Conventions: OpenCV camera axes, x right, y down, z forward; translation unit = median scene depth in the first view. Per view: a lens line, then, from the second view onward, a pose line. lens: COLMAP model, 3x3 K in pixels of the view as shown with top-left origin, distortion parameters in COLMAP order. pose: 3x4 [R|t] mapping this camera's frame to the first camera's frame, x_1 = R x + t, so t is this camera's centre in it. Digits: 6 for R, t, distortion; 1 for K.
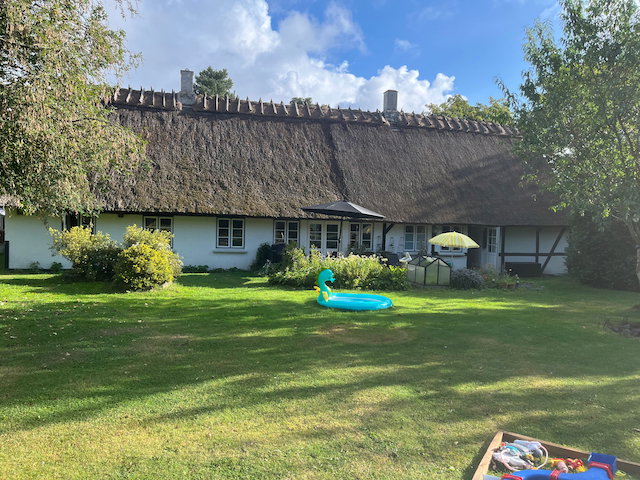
lens RADIAL K [[483.1, 0, 317.6], [0, 483.1, 242.6], [0, 0, 1]] dist [0.058681, -0.079314]
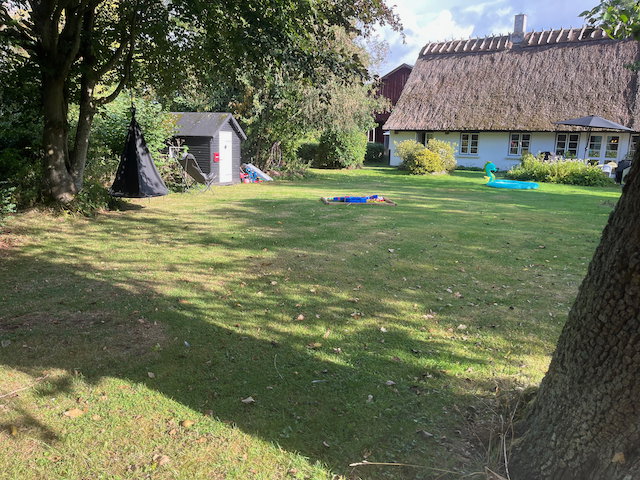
lens RADIAL K [[483.1, 0, 317.6], [0, 483.1, 242.6], [0, 0, 1]] dist [0.058681, -0.079314]
pose [[0.633553, 0.149434, -0.759131, 0.532909], [-0.020786, 0.984104, 0.176372, 0.022086], [0.773420, -0.095962, 0.626588, -0.309762]]
